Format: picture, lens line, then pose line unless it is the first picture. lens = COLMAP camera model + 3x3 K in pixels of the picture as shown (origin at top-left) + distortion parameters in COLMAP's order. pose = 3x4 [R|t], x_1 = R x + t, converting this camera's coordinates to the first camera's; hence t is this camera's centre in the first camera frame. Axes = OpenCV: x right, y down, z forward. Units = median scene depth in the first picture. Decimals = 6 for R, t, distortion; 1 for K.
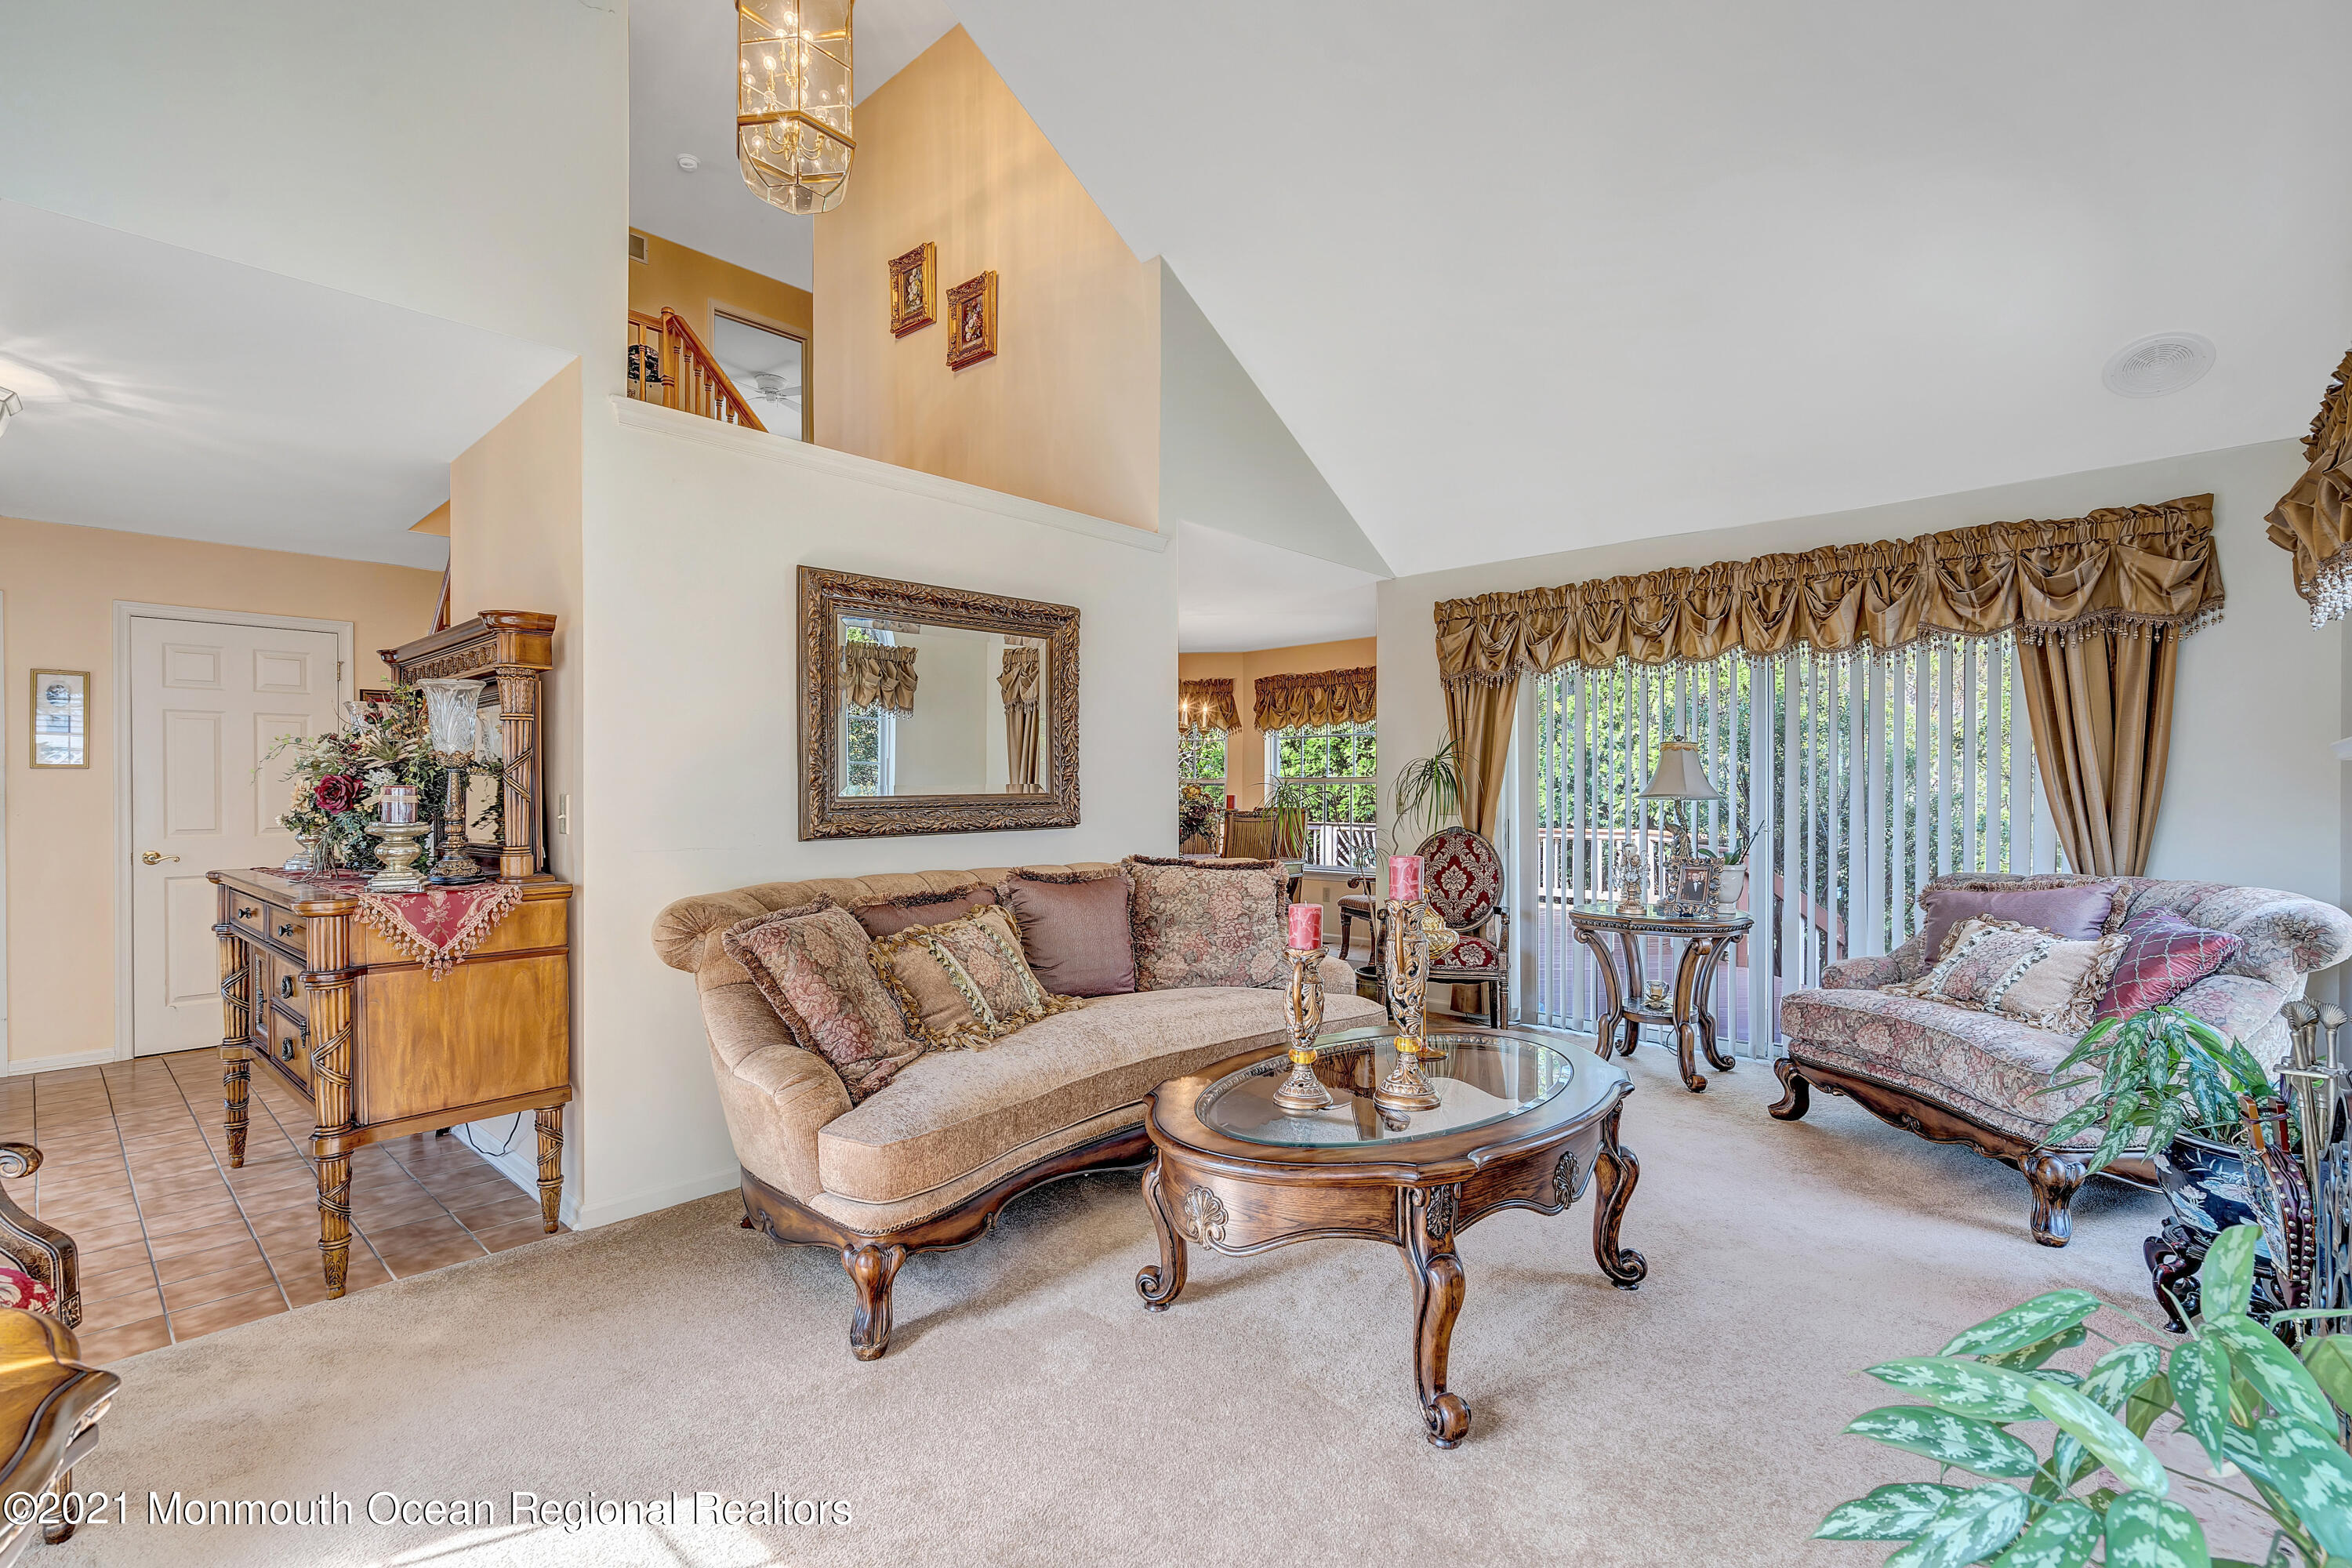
lens RADIAL K [[1079.8, 0, 1181.3], [0, 1079.8, 792.1], [0, 0, 1]] dist [-0.003340, 0.002928]
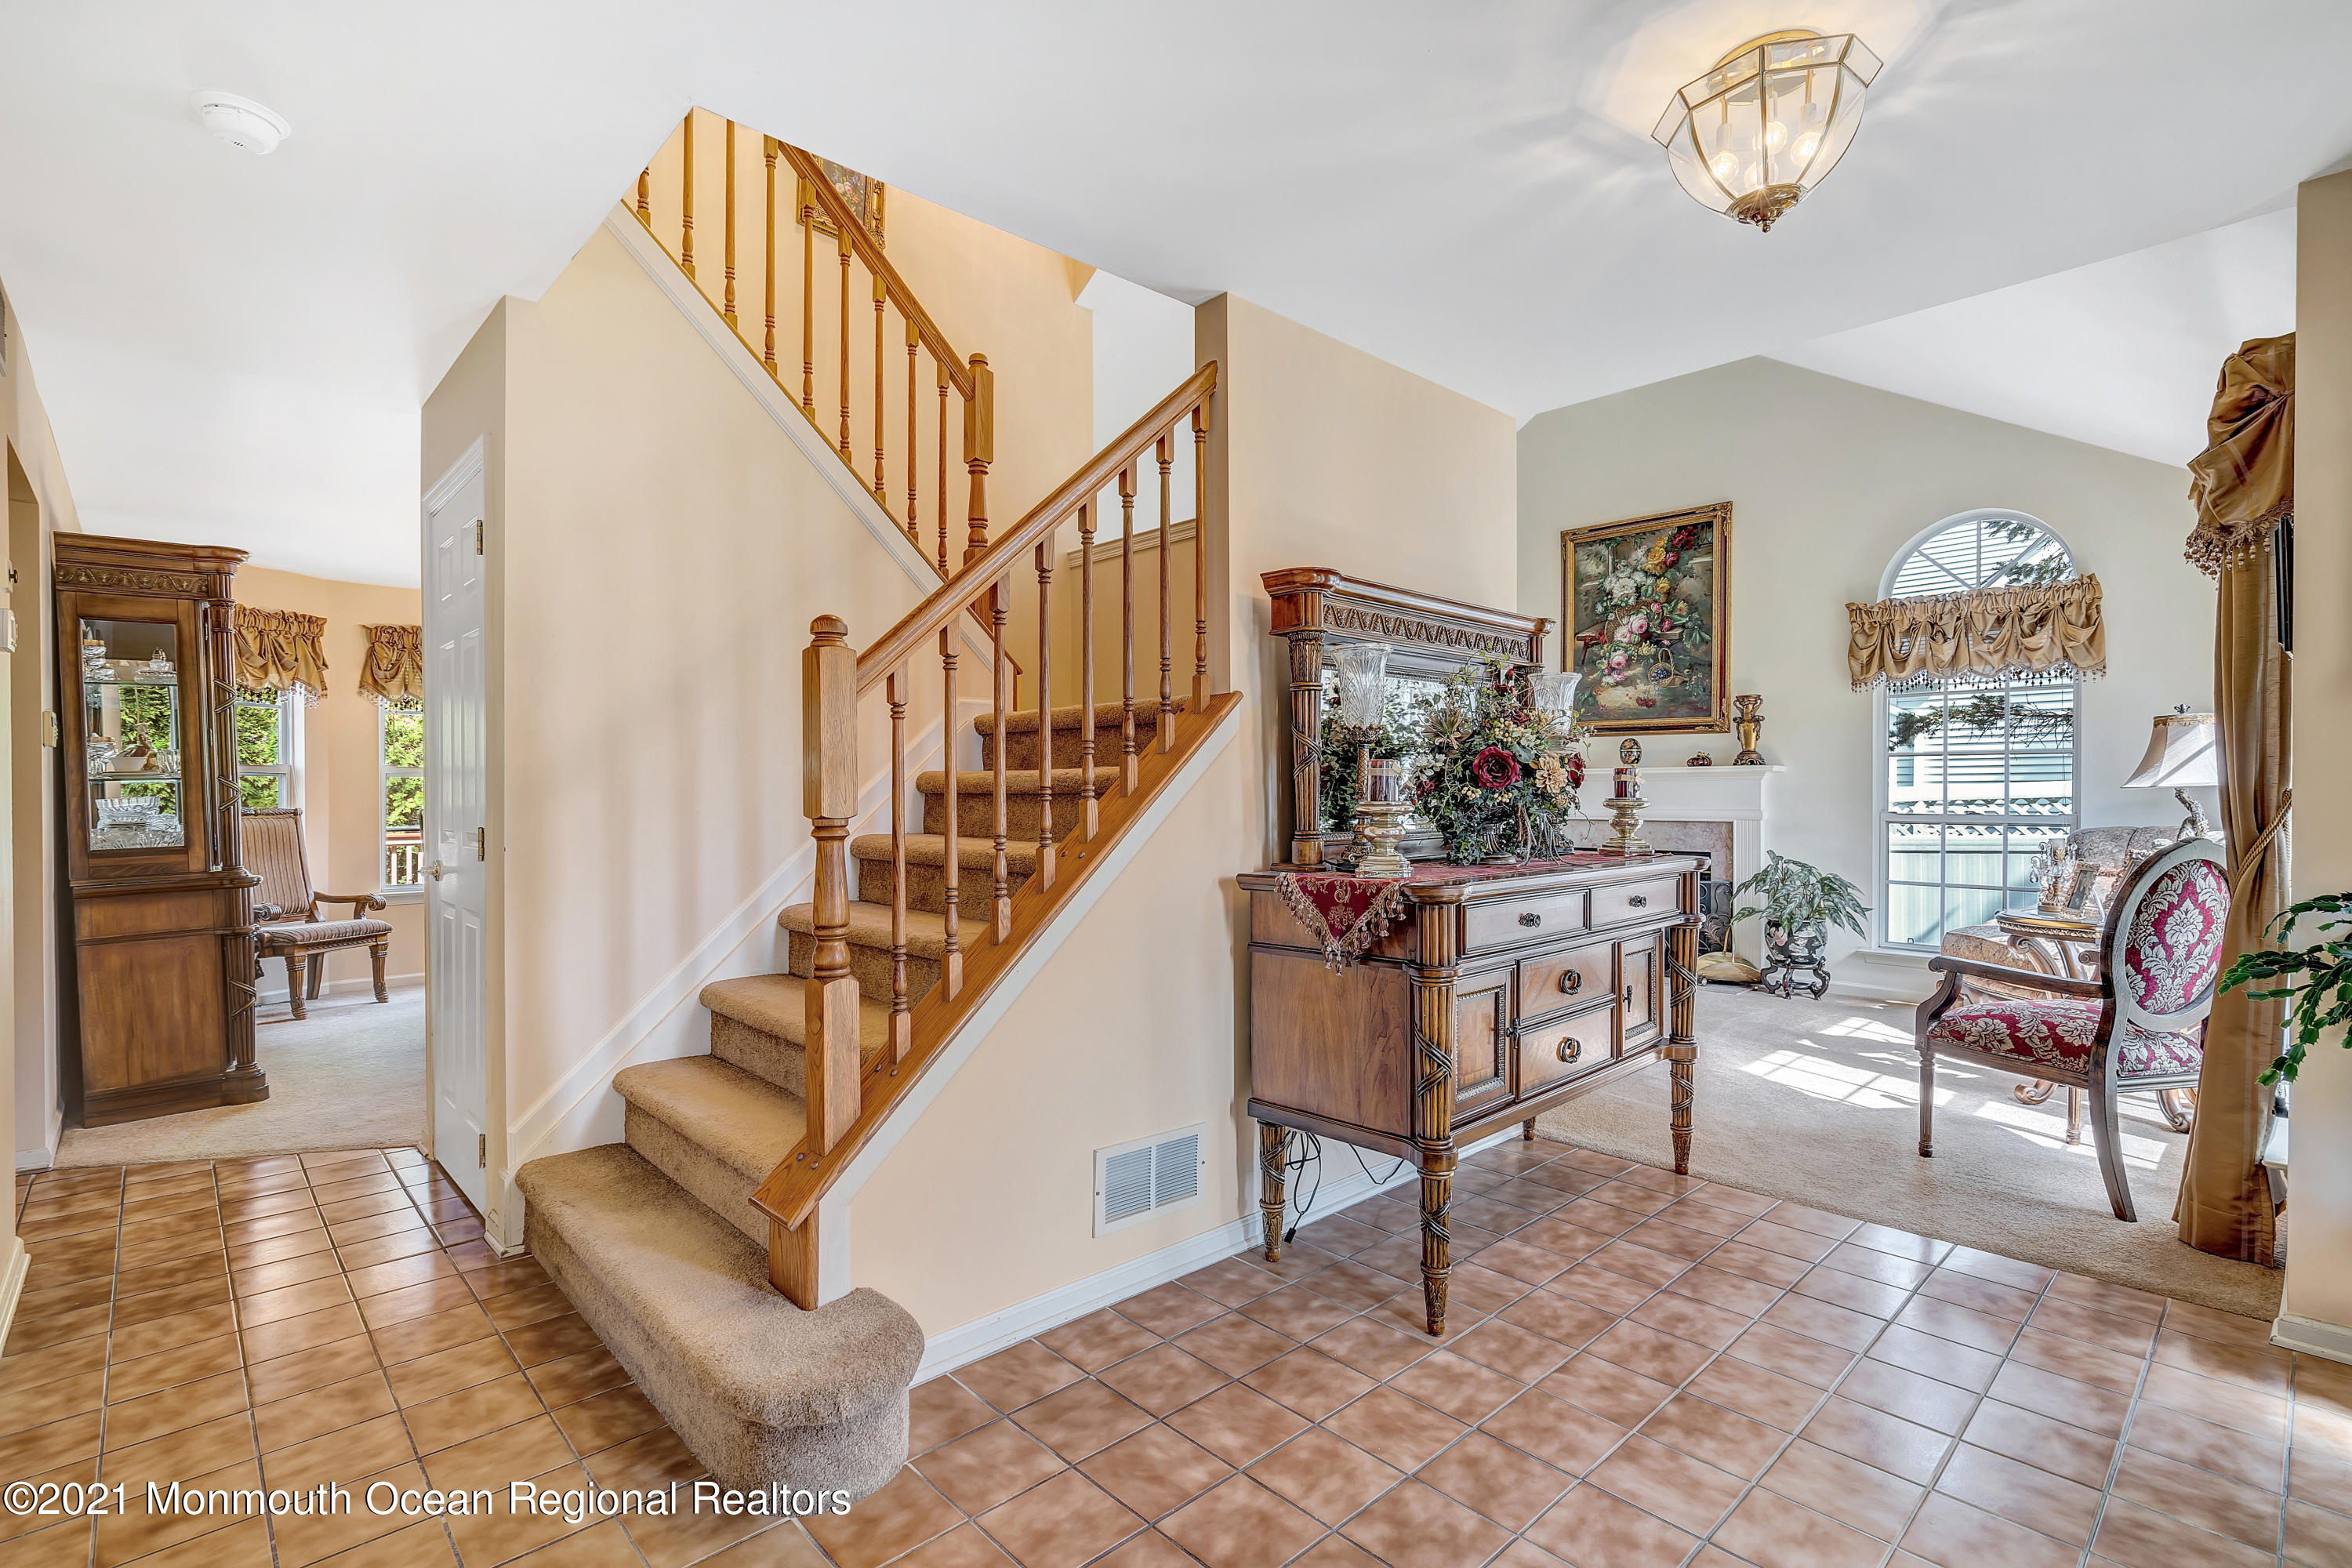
lens RADIAL K [[1079.8, 0, 1171.3], [0, 1079.8, 796.4], [0, 0, 1]] dist [-0.003340, 0.002928]
pose [[0.069841, -0.003672, 0.997551, -1.207938], [0.005218, 0.999981, 0.003316, 0.013400], [-0.997544, 0.004973, 0.069859, 0.872463]]
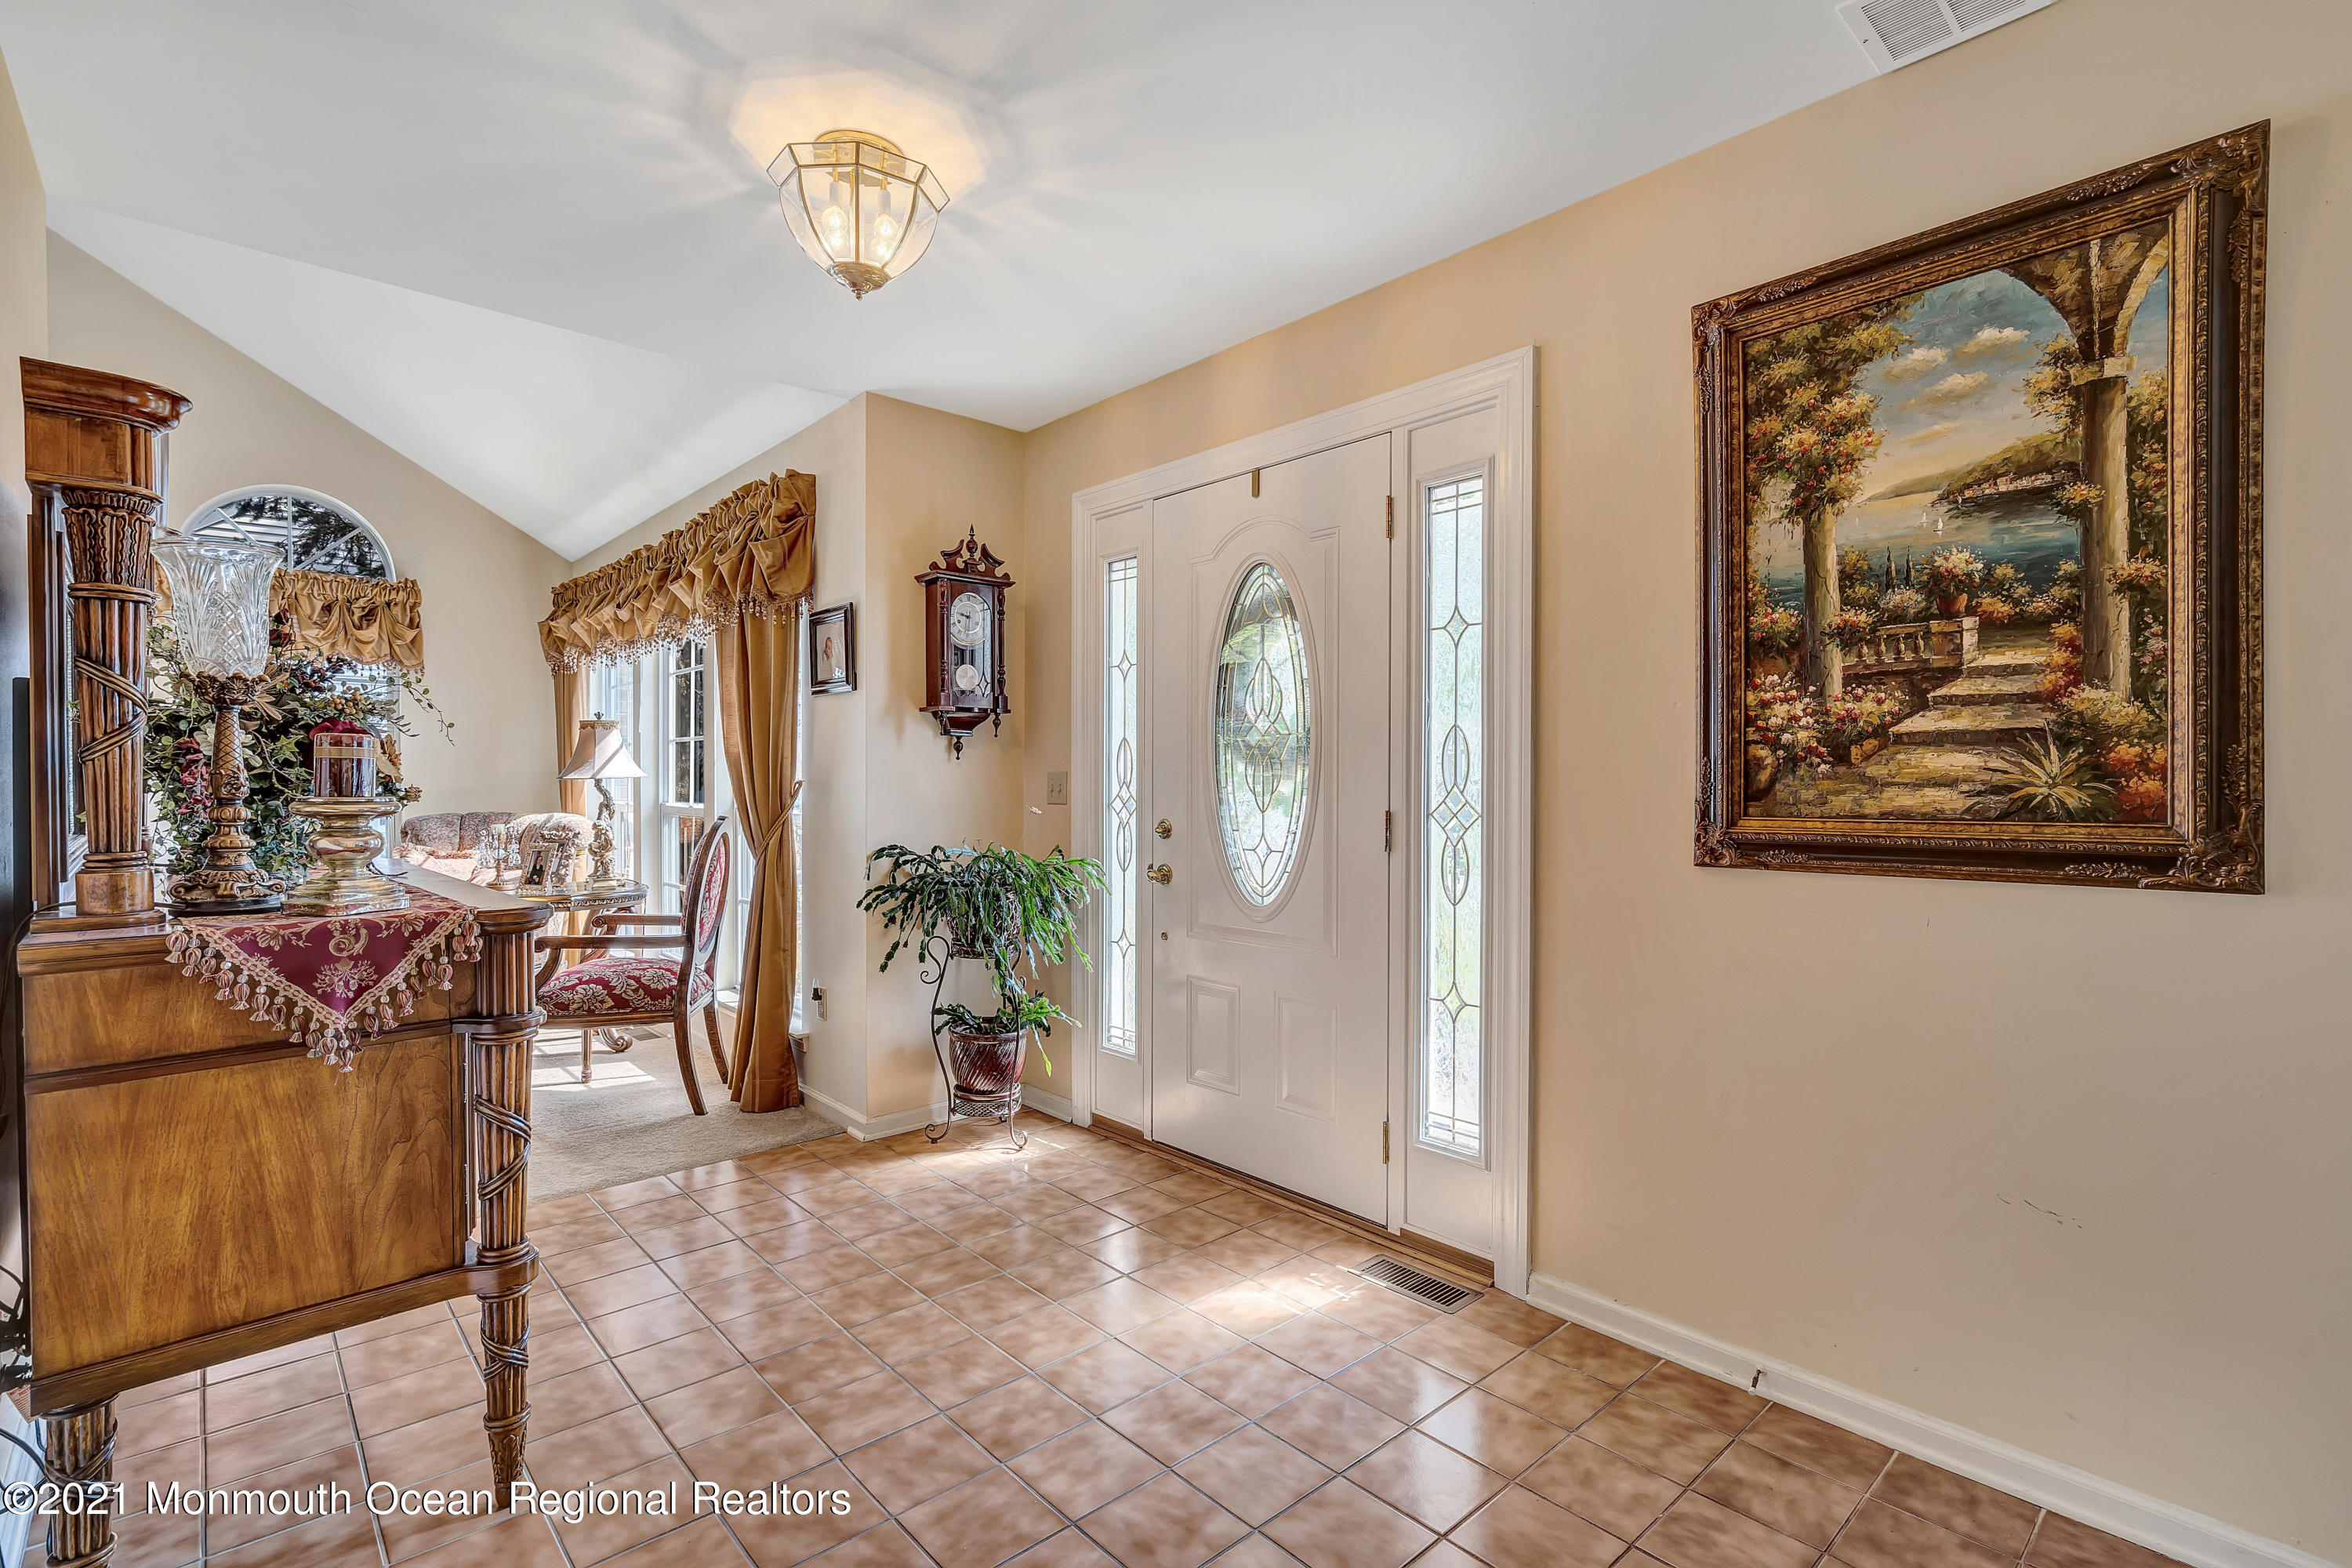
lens RADIAL K [[1079.8, 0, 1170.6], [0, 1079.8, 795.7], [0, 0, 1]] dist [-0.003340, 0.002928]
pose [[-0.996511, -0.003042, 0.083410, -0.943870], [-0.001748, 0.999877, 0.015576, 0.011930], [-0.083447, 0.015376, -0.996394, 1.157581]]
